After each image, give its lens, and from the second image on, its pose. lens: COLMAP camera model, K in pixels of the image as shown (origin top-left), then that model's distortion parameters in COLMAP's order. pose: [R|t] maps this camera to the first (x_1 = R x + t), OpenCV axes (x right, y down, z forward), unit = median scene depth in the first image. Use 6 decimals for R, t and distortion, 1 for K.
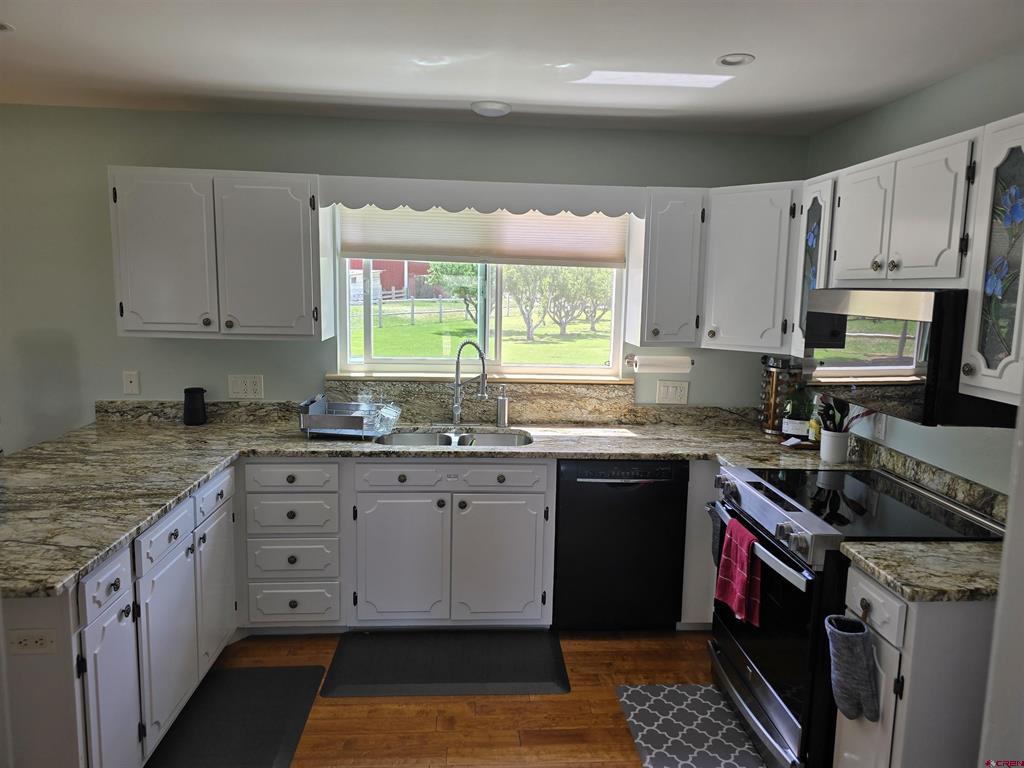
lens RADIAL K [[688.6, 0, 513.0], [0, 688.6, 379.5], [0, 0, 1]] dist [0.066627, -0.053475]
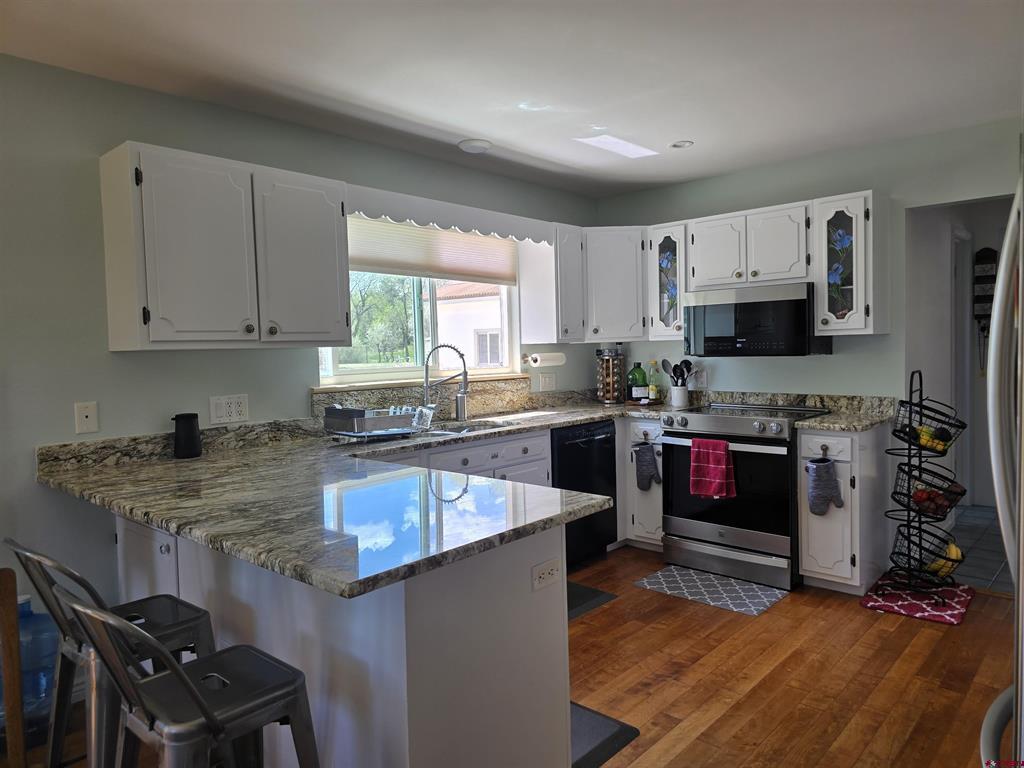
lens RADIAL K [[688.6, 0, 523.1], [0, 688.6, 379.6], [0, 0, 1]] dist [0.066627, -0.053475]
pose [[0.717718, -0.074518, 0.692335, -0.804939], [0.135442, 0.990208, -0.033829, 0.059495], [-0.683035, 0.118051, 0.720782, 0.121590]]
